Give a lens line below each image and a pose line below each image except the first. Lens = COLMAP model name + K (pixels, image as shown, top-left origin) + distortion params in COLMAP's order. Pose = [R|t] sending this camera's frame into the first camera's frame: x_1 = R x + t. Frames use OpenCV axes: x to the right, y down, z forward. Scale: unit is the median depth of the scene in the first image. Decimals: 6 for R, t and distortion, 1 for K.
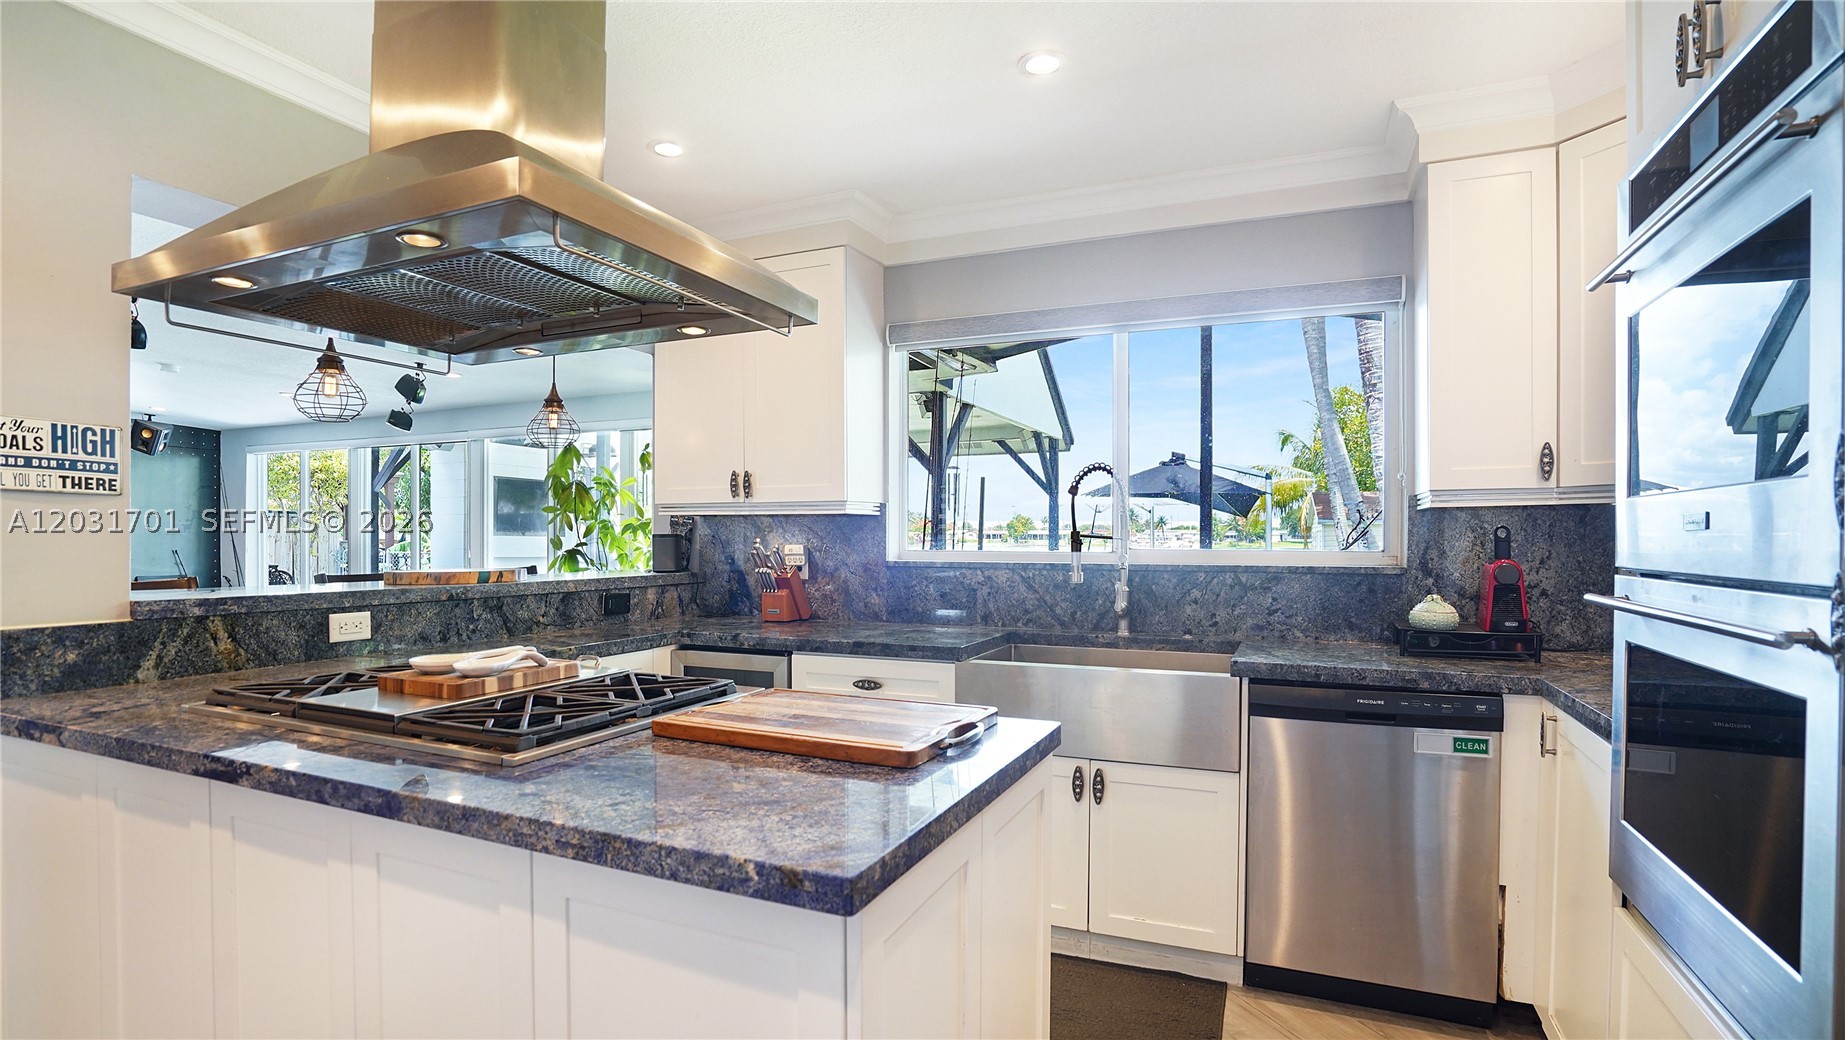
lens RADIAL K [[841.2, 0, 874.7], [0, 841.2, 538.6], [0, 0, 1]] dist [-0.040842, 0.000759]
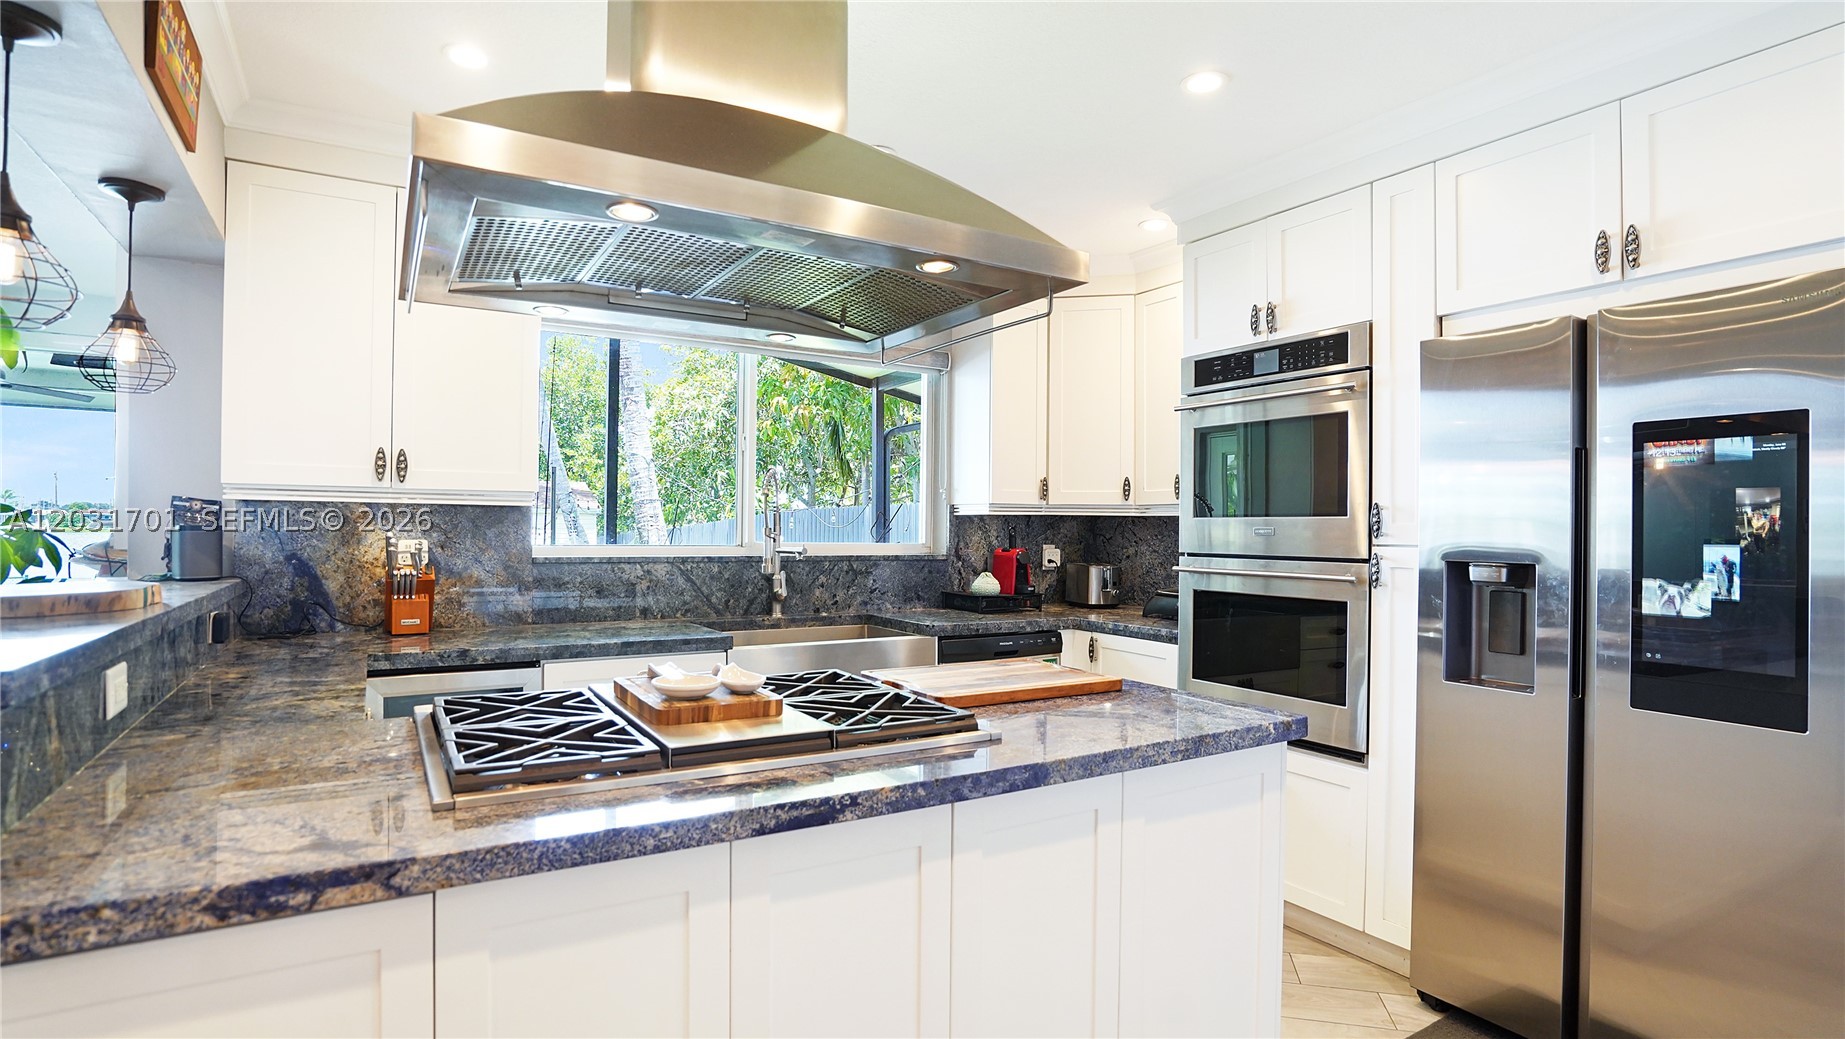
lens RADIAL K [[877.4, 0, 883.3], [0, 877.4, 482.0], [0, 0, 1]] dist [-0.058596, 0.000286]
pose [[0.602103, 0.046961, 0.797036, -0.549541], [-0.006855, 0.998536, -0.053654, -0.007453], [-0.798389, 0.026841, 0.601543, 0.135789]]
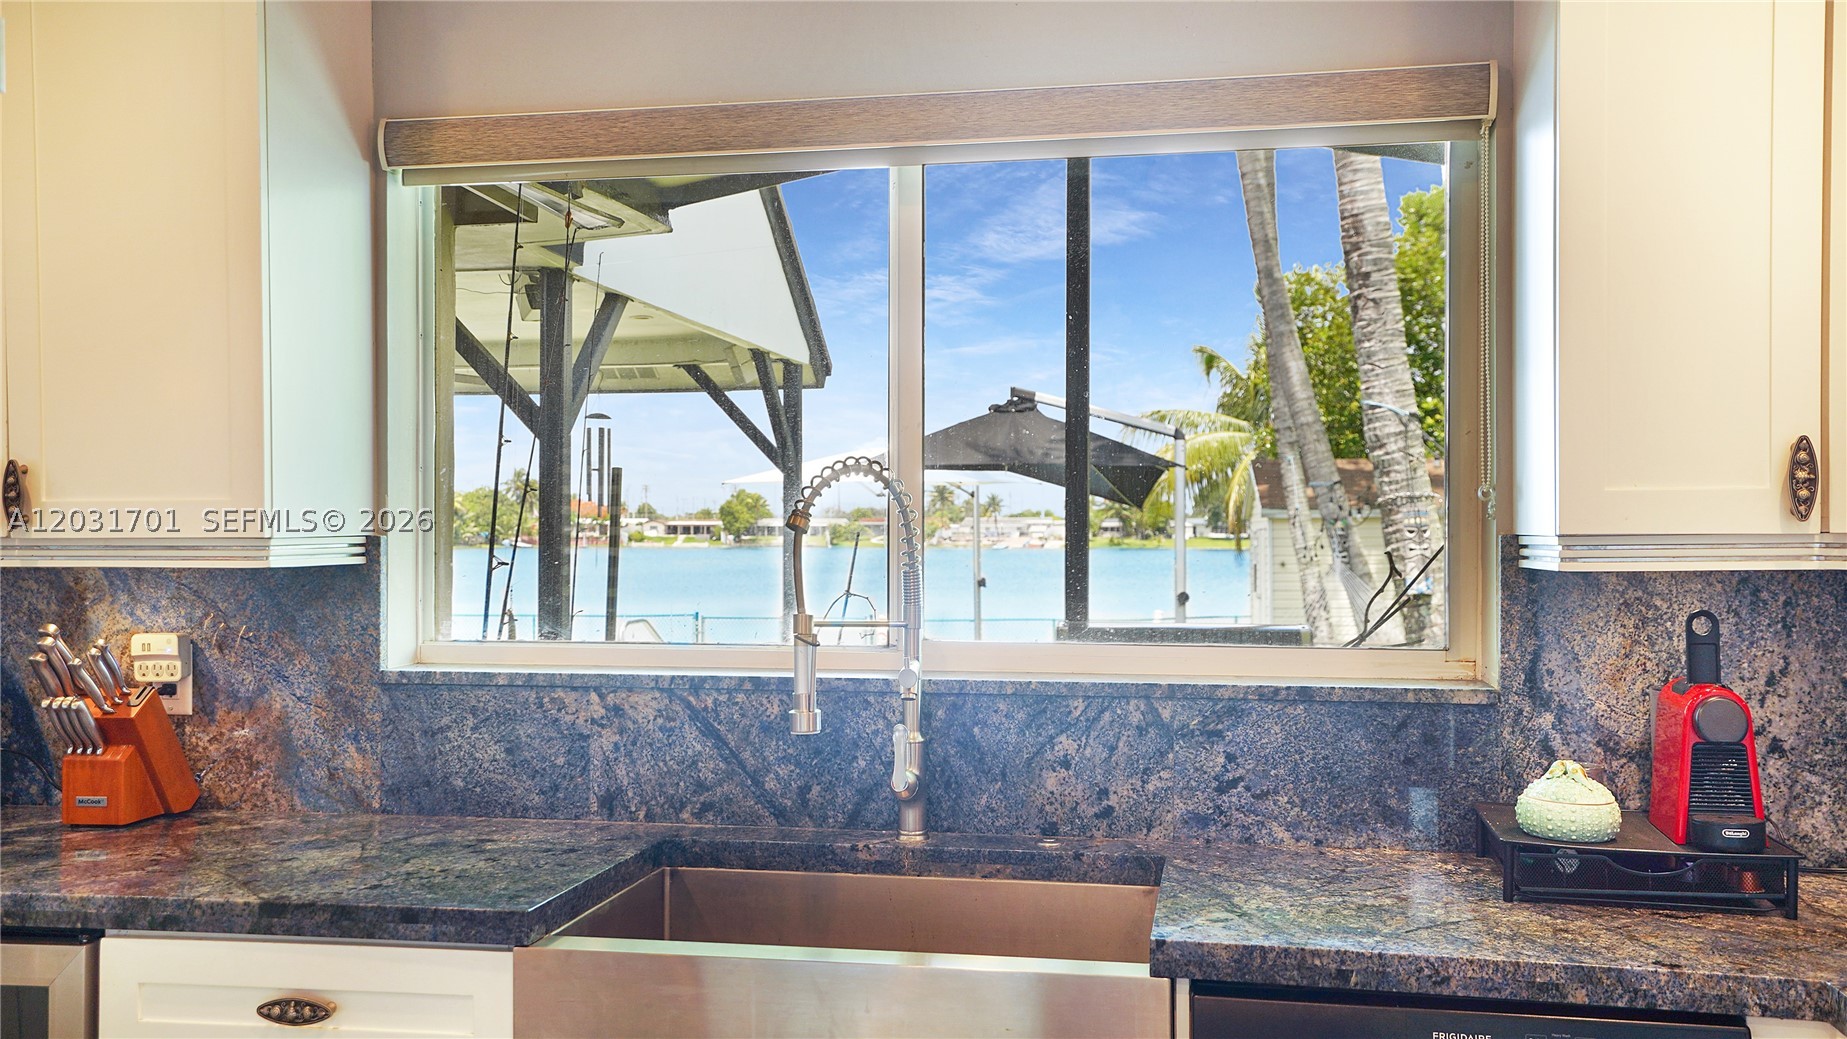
lens RADIAL K [[1584.1, 0, 817.7], [0, 1584.1, 521.5], [0, 0, 1]] dist [0.025272, -0.020501]
pose [[0.975949, -0.000674, 0.217998, 0.059278], [0.002923, 0.999946, -0.009990, -0.043668], [-0.217980, 0.010387, 0.975898, 0.171409]]
